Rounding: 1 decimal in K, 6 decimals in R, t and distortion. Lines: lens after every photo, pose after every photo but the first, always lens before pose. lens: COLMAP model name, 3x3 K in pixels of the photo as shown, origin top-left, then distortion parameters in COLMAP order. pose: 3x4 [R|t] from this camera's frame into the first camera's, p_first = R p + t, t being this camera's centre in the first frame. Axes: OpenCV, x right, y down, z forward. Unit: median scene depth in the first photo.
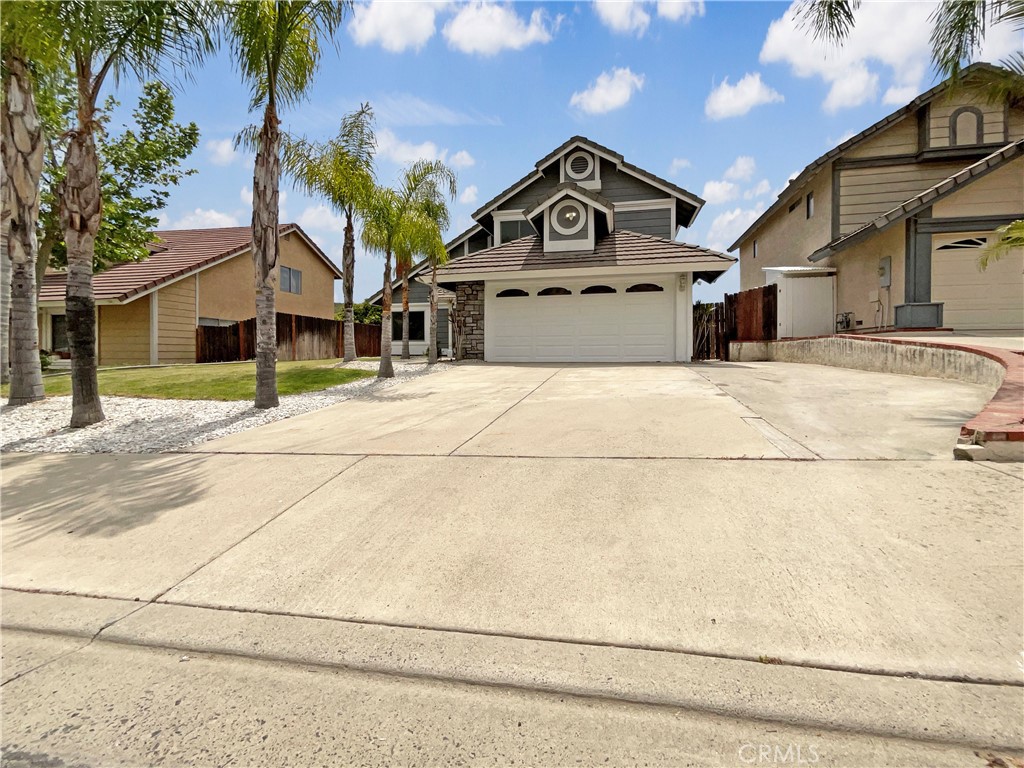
lens RADIAL K [[429.8, 0, 509.6], [0, 429.8, 354.6], [0, 0, 1]] dist [0.001758, 0.000409]
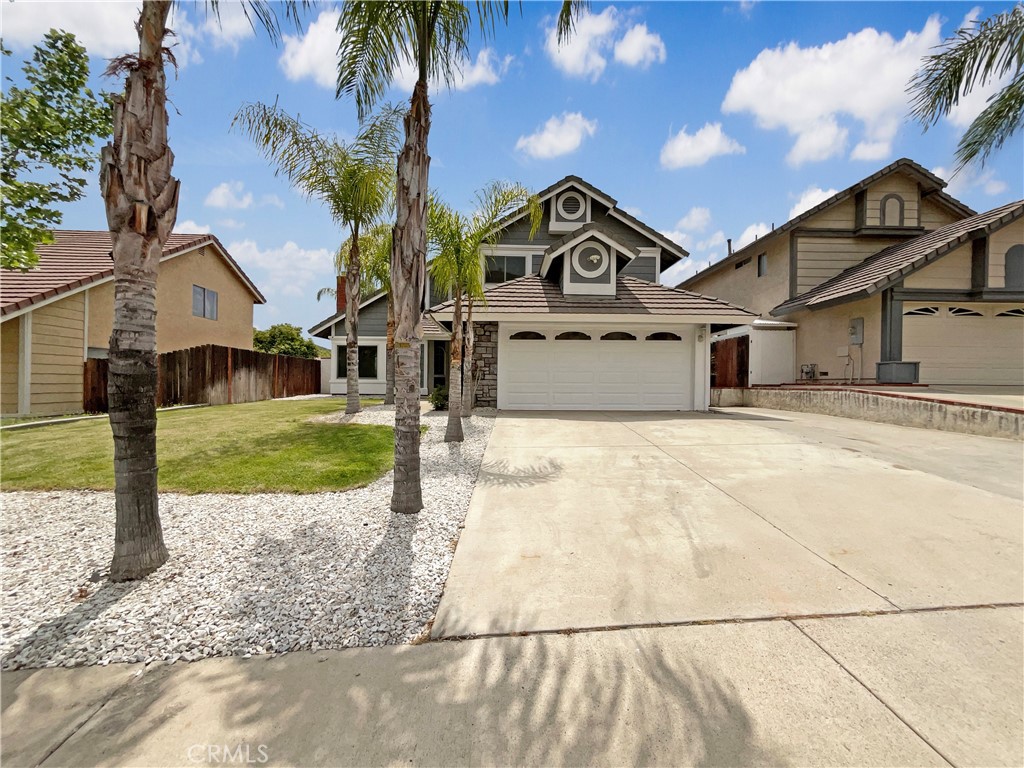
lens RADIAL K [[418.9, 0, 506.6], [0, 418.9, 385.6], [0, 0, 1]] dist [0.001587, 0.000650]
pose [[0.969321, 0.008268, 0.245659, -0.259963], [-0.008880, 0.999960, 0.001383, -0.036407], [-0.245637, -0.003522, 0.969355, 0.133785]]
